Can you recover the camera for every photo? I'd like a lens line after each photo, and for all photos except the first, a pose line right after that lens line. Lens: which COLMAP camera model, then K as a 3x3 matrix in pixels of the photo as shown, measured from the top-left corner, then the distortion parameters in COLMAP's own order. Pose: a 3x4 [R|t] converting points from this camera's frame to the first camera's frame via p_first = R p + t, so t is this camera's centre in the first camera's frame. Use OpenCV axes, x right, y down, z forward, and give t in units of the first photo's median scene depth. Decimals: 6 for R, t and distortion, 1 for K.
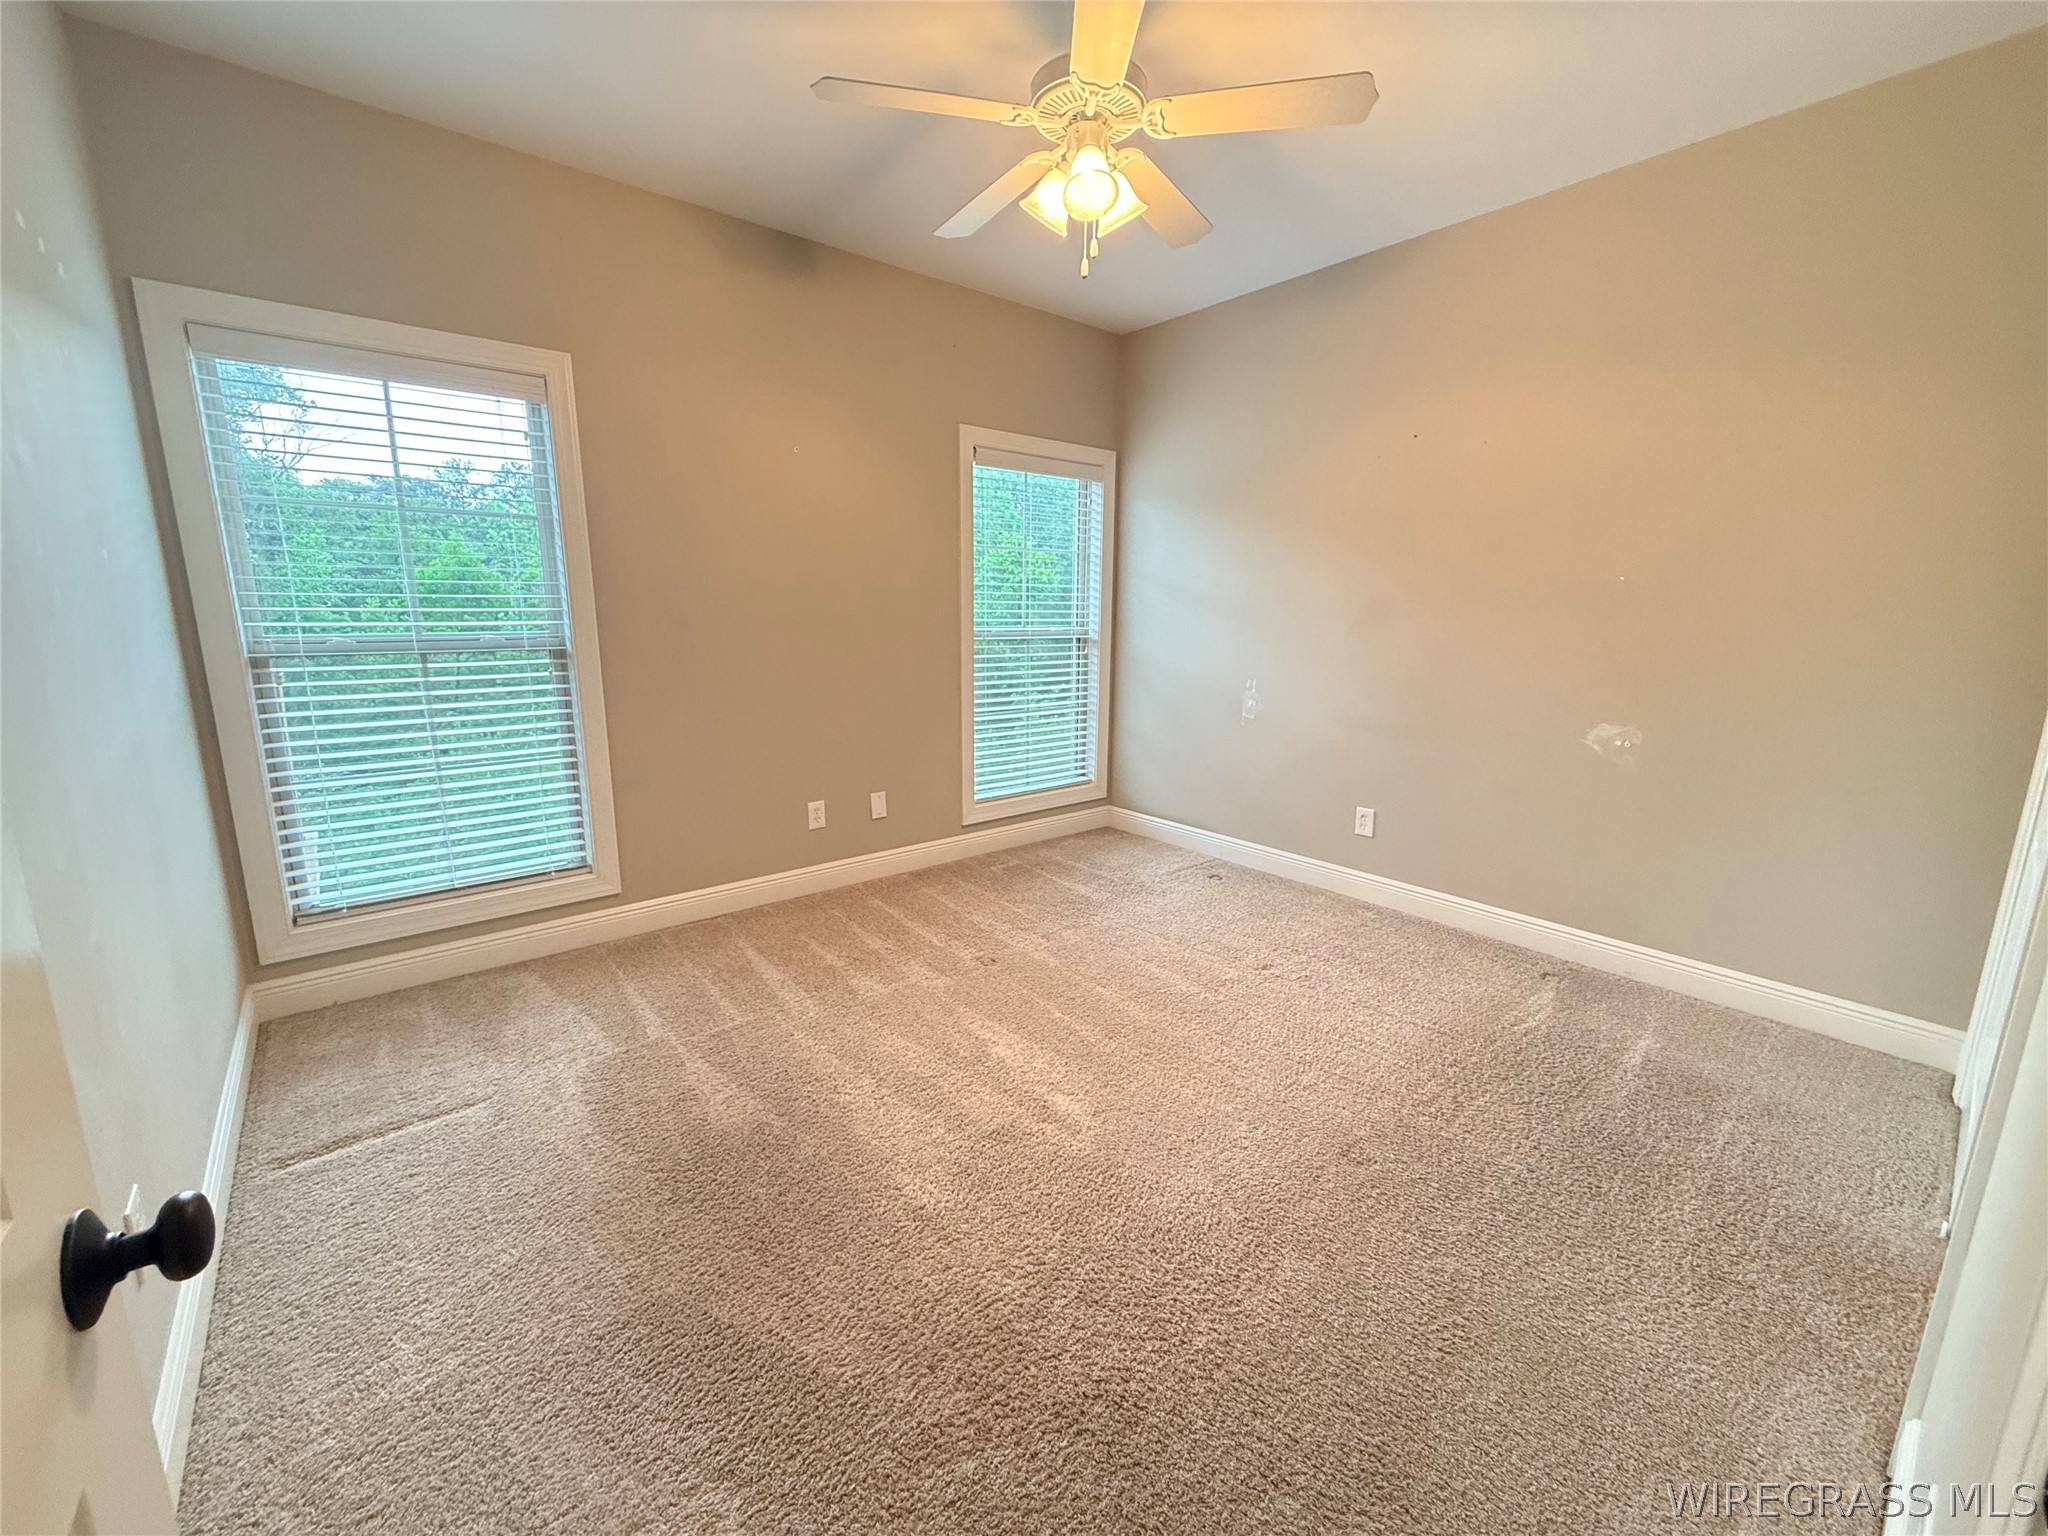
lens RADIAL K [[815.9, 0, 1022.3], [0, 815.9, 771.0], [0, 0, 1]] dist [-0.000444, 0.000188]
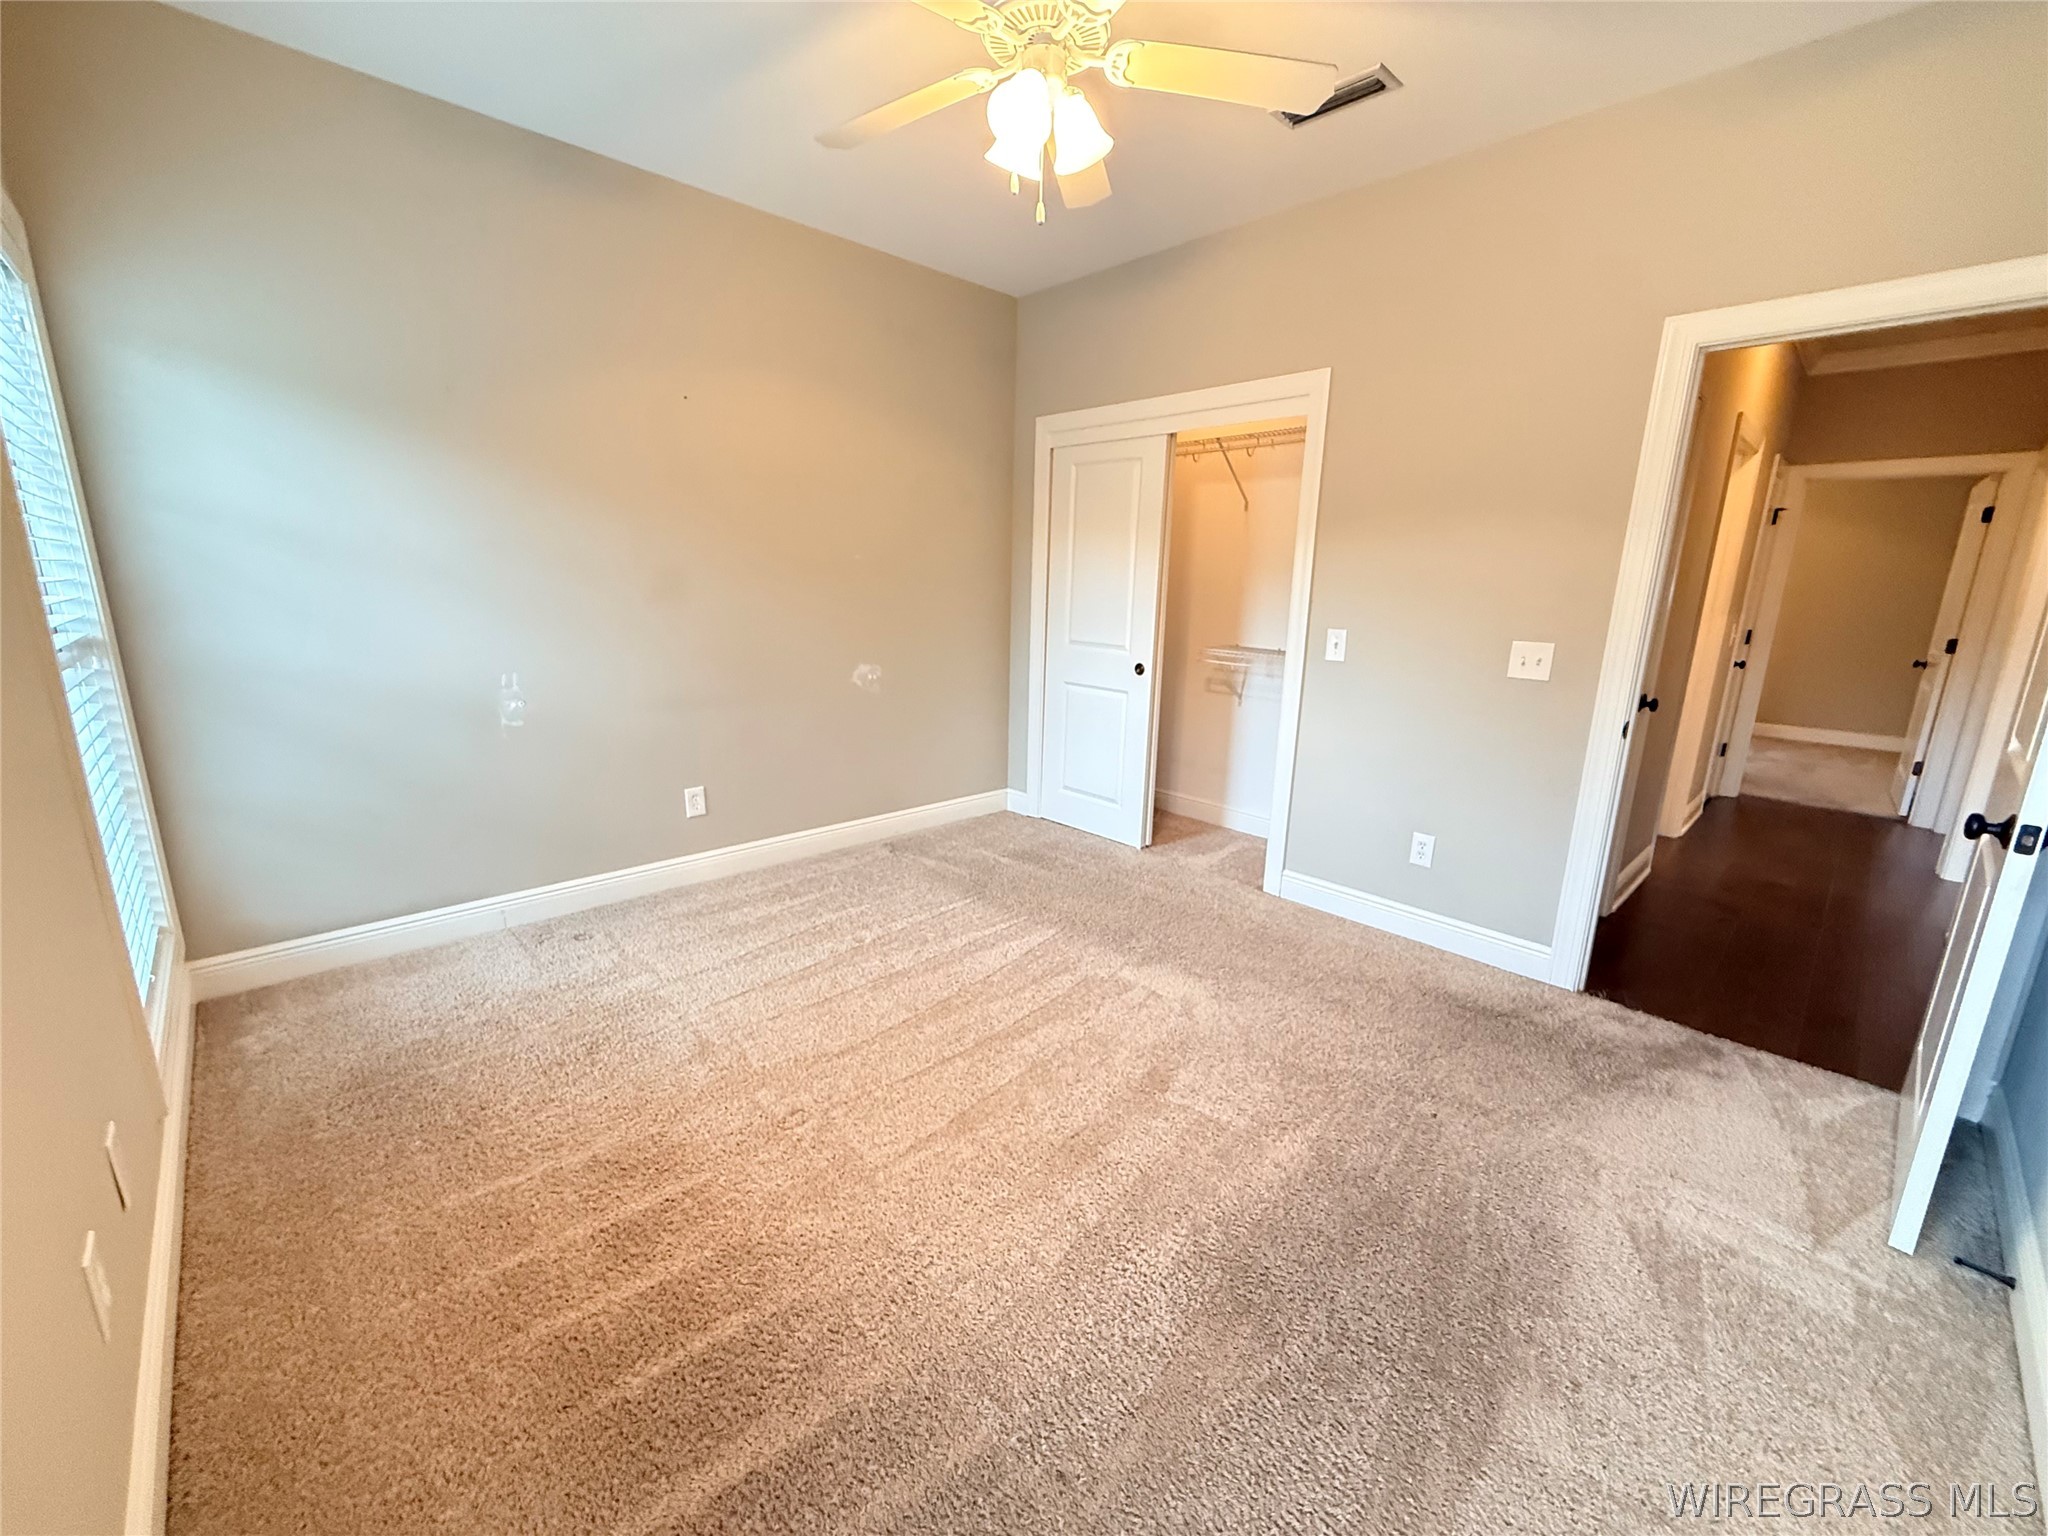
lens RADIAL K [[815.9, 0, 1031.3], [0, 815.9, 766.3], [0, 0, 1]] dist [-0.000444, 0.000188]
pose [[-0.072382, -0.236225, 0.968999, -0.481976], [0.172596, 0.953923, 0.245442, -0.132614], [-0.982330, 0.185011, -0.028276, 0.584314]]
